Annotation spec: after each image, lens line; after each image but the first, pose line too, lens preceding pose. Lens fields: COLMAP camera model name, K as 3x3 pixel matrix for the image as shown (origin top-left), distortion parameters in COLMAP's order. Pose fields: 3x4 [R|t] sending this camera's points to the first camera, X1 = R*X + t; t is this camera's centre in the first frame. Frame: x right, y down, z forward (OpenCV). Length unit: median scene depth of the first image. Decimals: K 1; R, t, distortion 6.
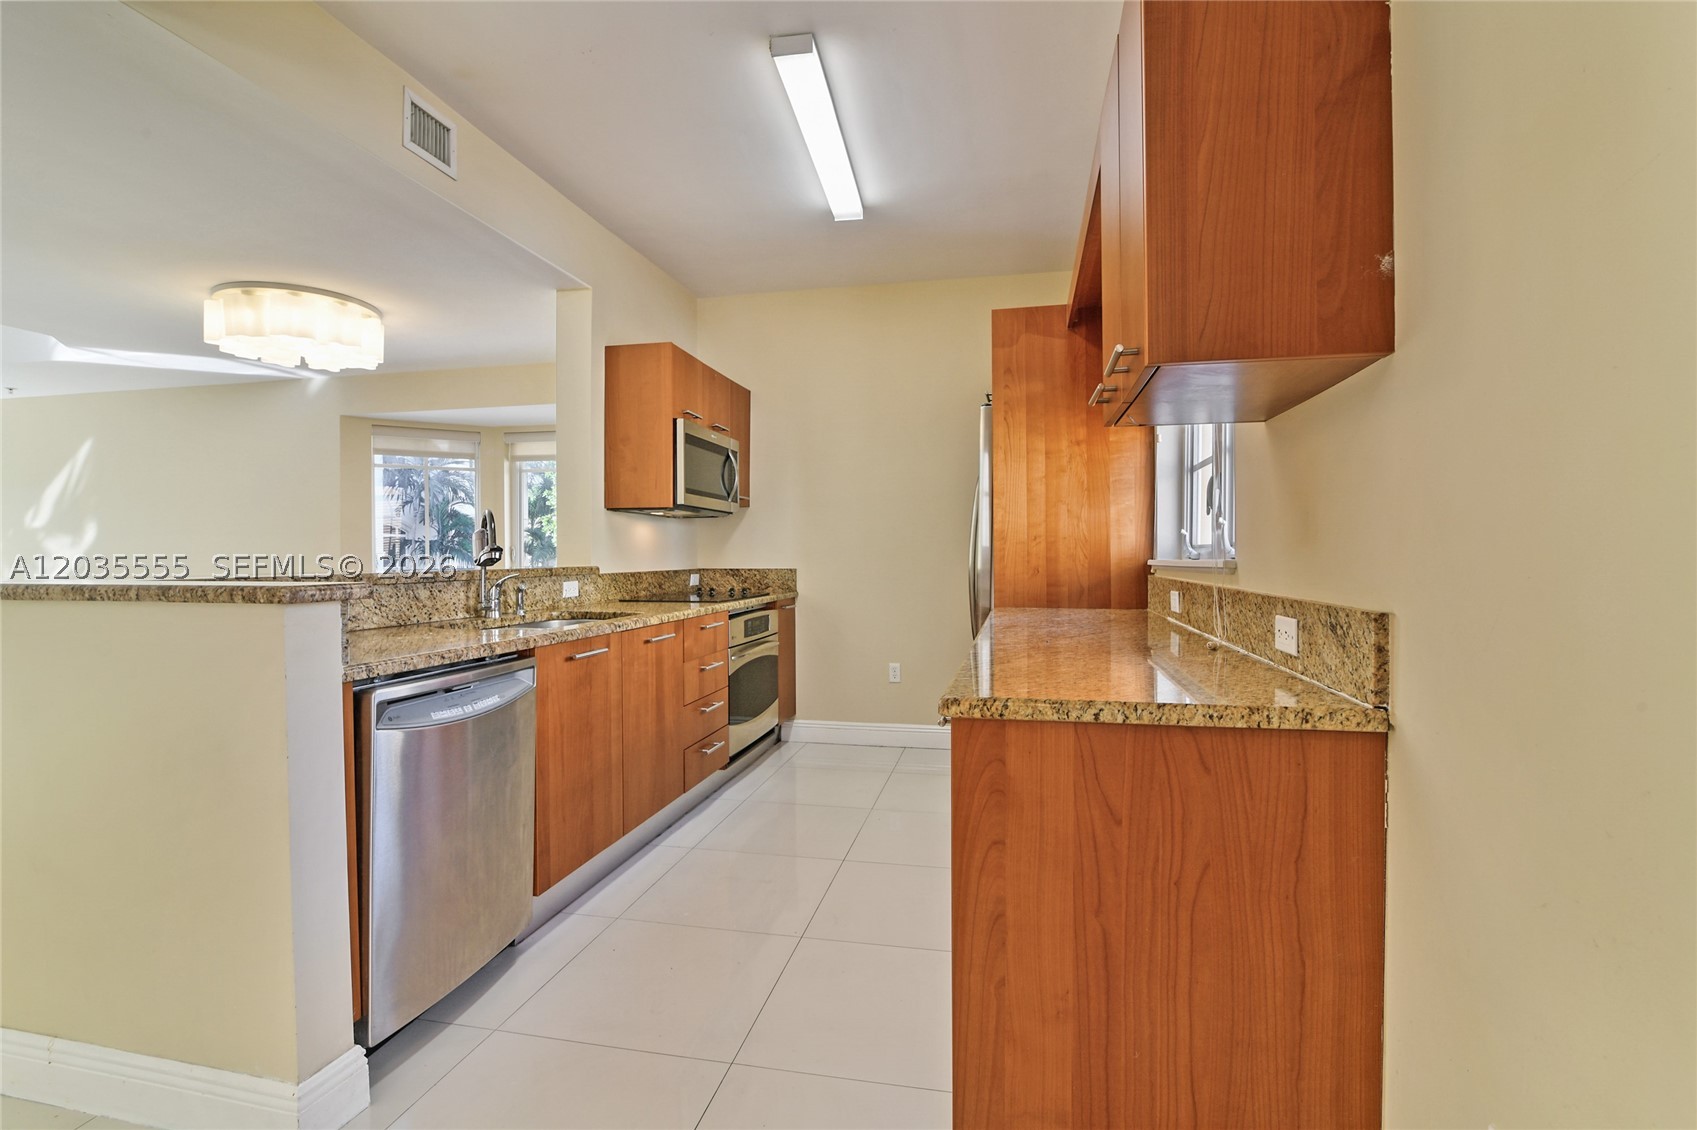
lens RADIAL K [[790.5, 0, 845.4], [0, 790.5, 520.1], [0, 0, 1]] dist [-0.000997, -0.000110]
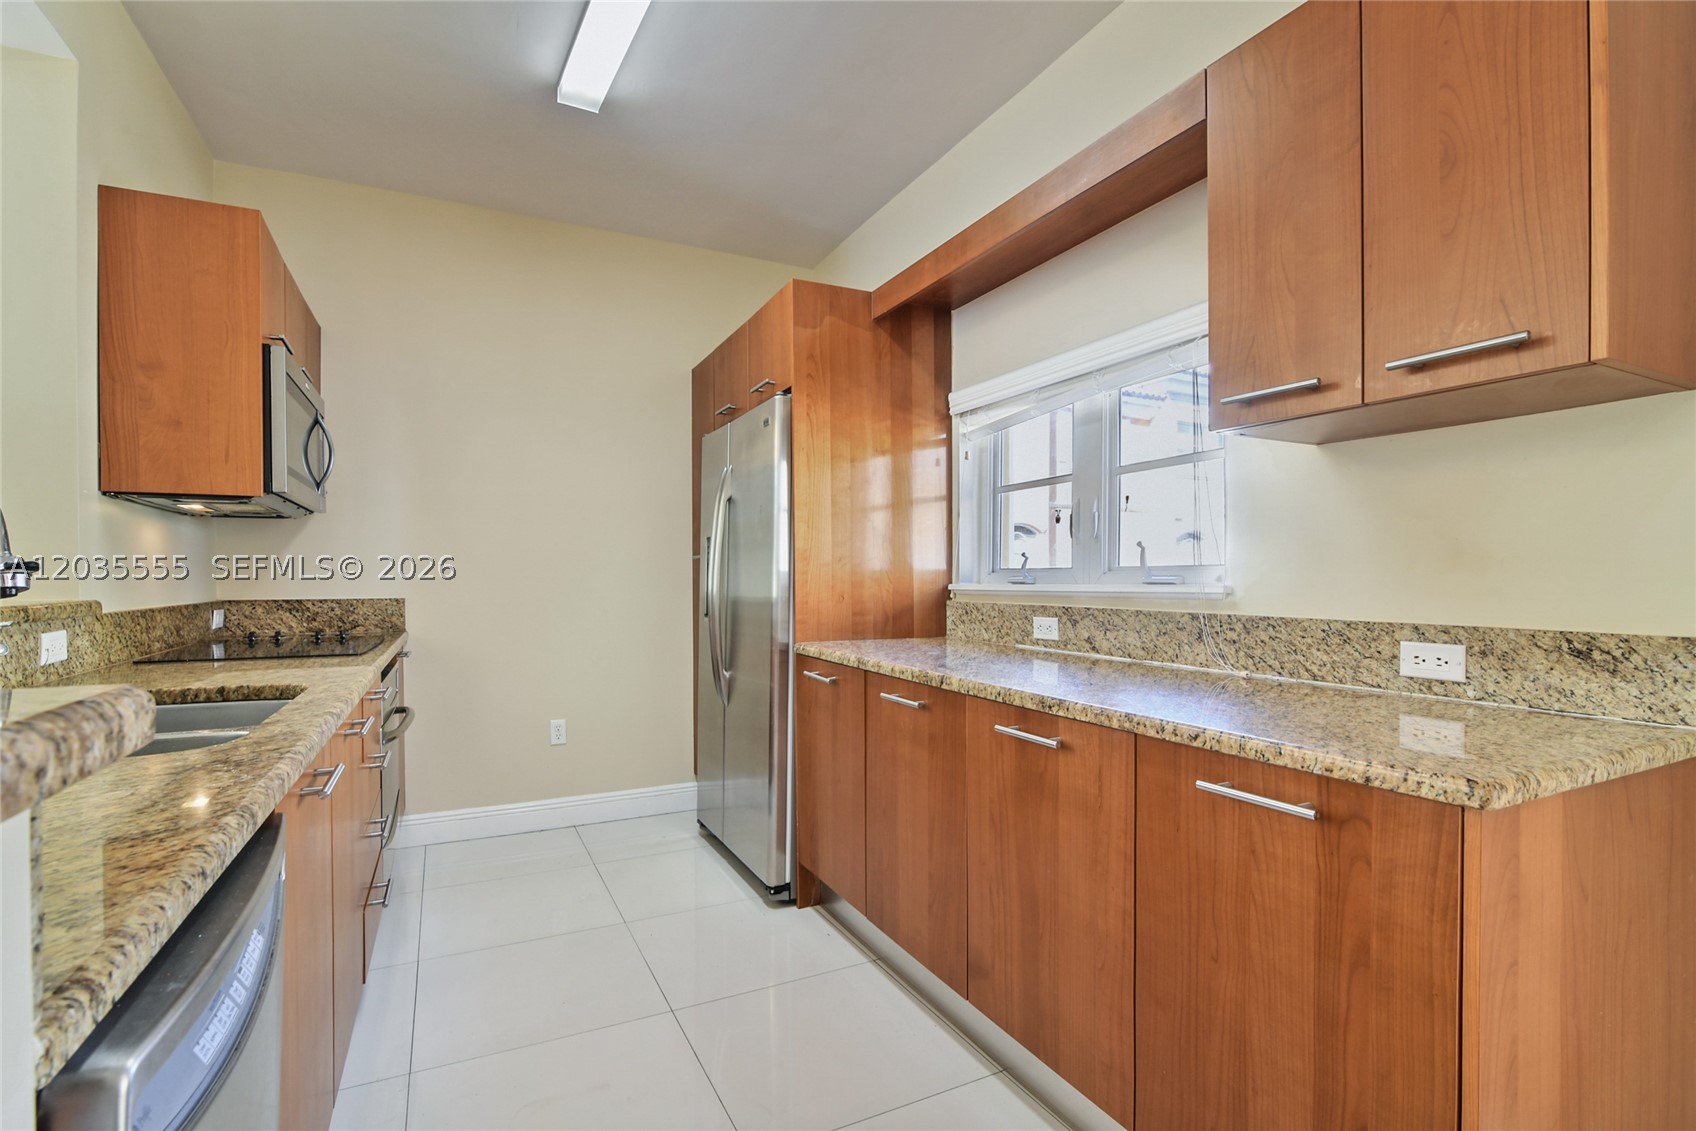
lens RADIAL K [[793.2, 0, 848.0], [0, 793.2, 565.5], [0, 0, 1]] dist [-0.014003, -0.000247]
pose [[0.779269, 0.010833, 0.626595, -0.253917], [-0.028098, 0.999449, 0.017664, 0.012597], [-0.626059, -0.031371, 0.779145, 0.288489]]
